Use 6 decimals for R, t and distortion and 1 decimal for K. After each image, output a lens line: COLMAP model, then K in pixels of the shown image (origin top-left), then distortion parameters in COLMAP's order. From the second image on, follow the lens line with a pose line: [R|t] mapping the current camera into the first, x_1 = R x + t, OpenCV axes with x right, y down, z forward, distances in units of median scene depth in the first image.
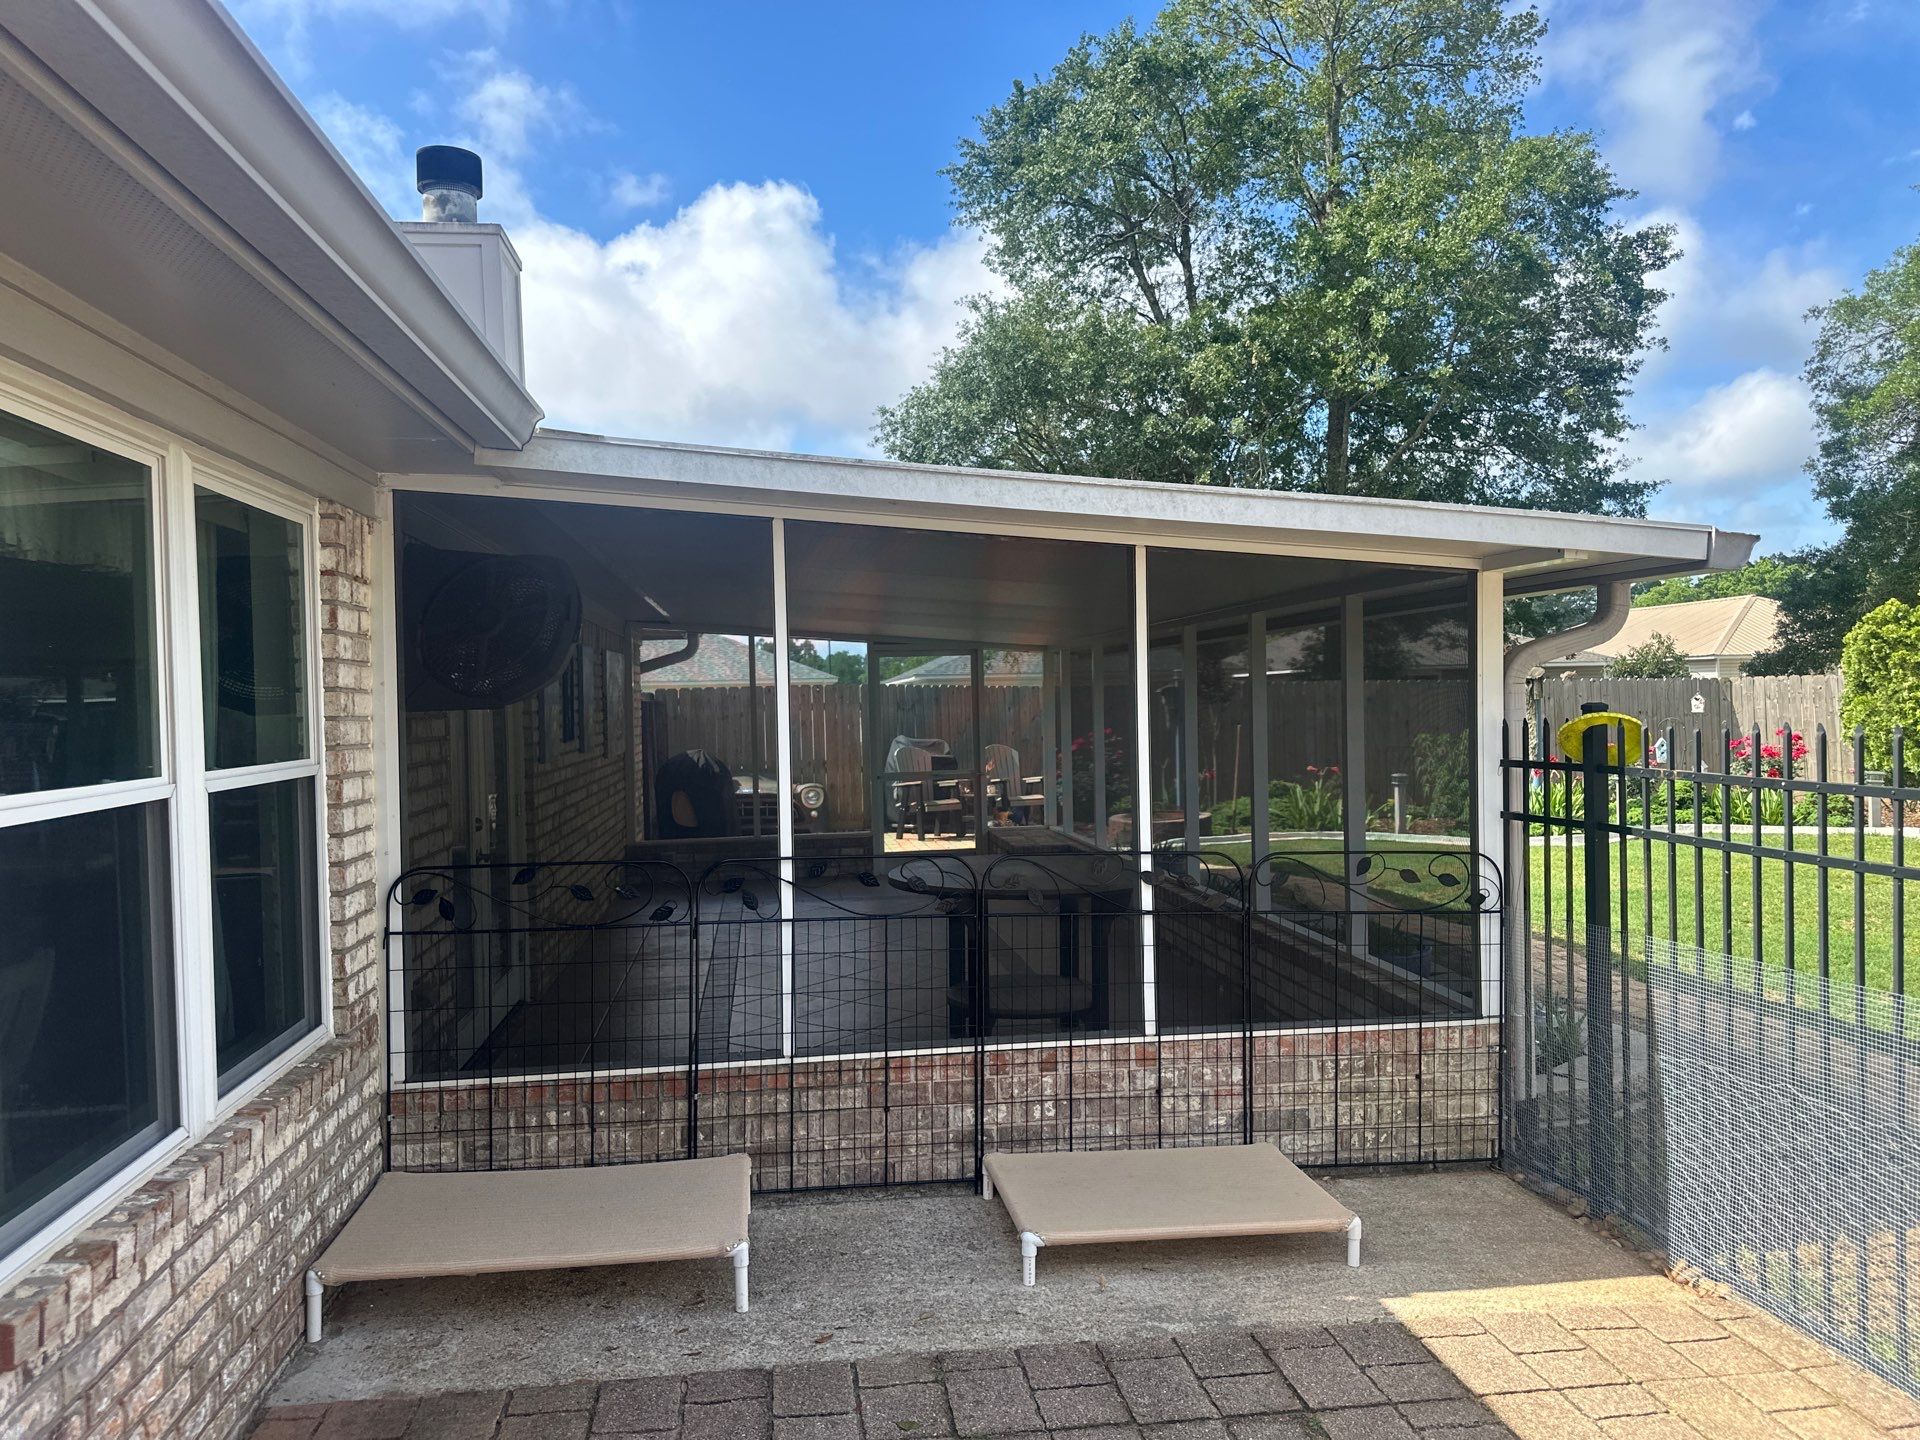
lens RADIAL K [[1362.1, 0, 972.4], [0, 1362.1, 724.8], [0, 0, 1]] dist [0.049544, -0.051255]
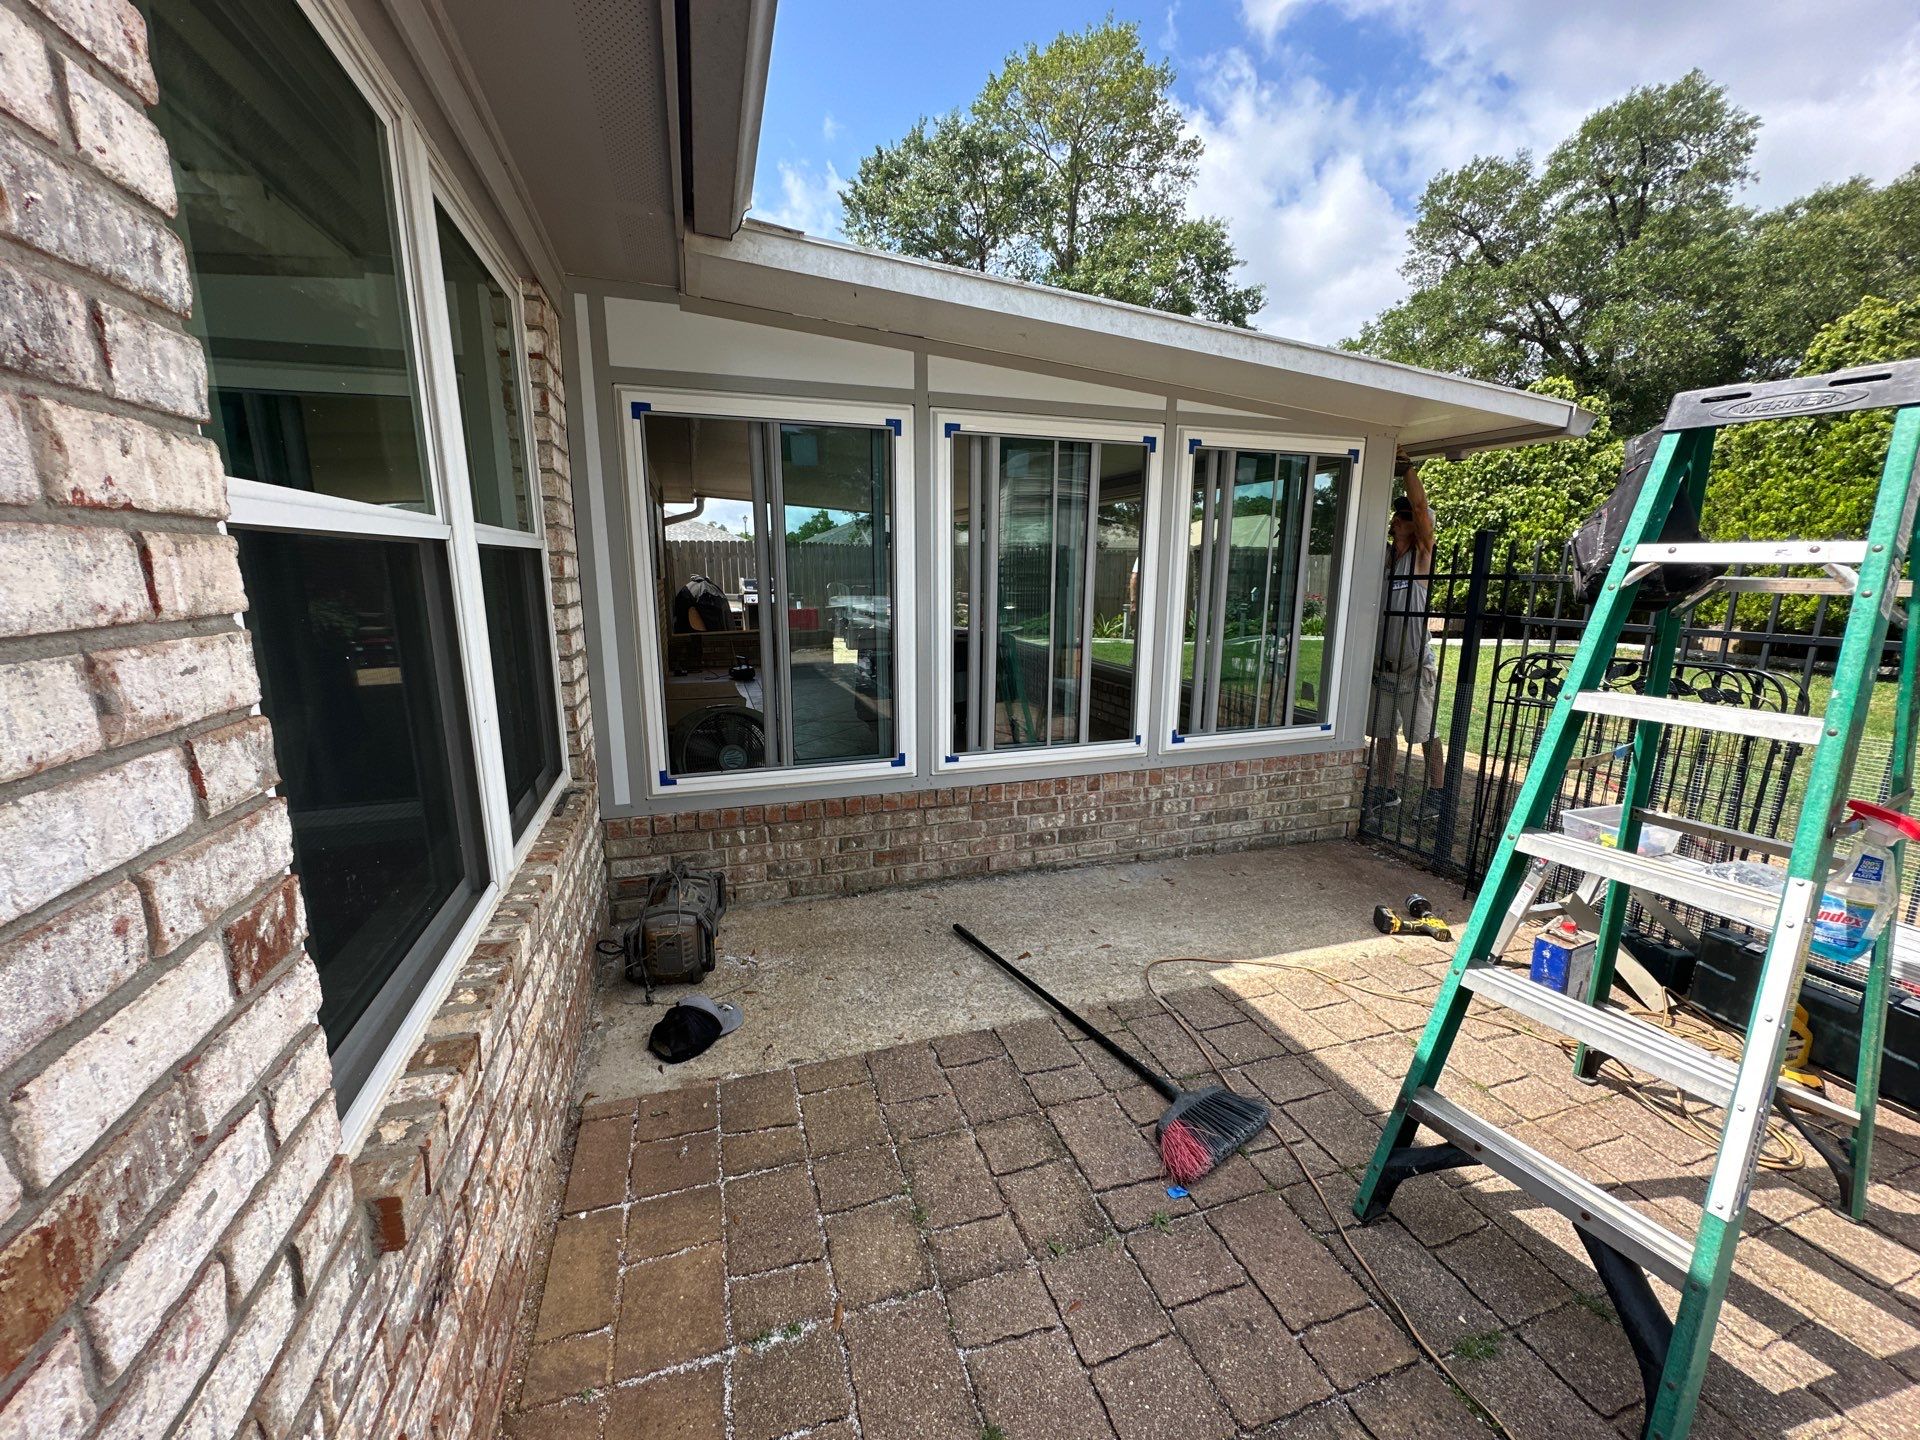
lens RADIAL K [[763.4, 0, 956.3], [0, 763.4, 720.4], [0, 0, 1]] dist [-0.003113, 0.000449]
pose [[0.983950, -0.010705, 0.178123, -0.228479], [-0.021215, 0.984102, 0.176335, 0.049391], [-0.177179, -0.177283, 0.968080, 0.288105]]
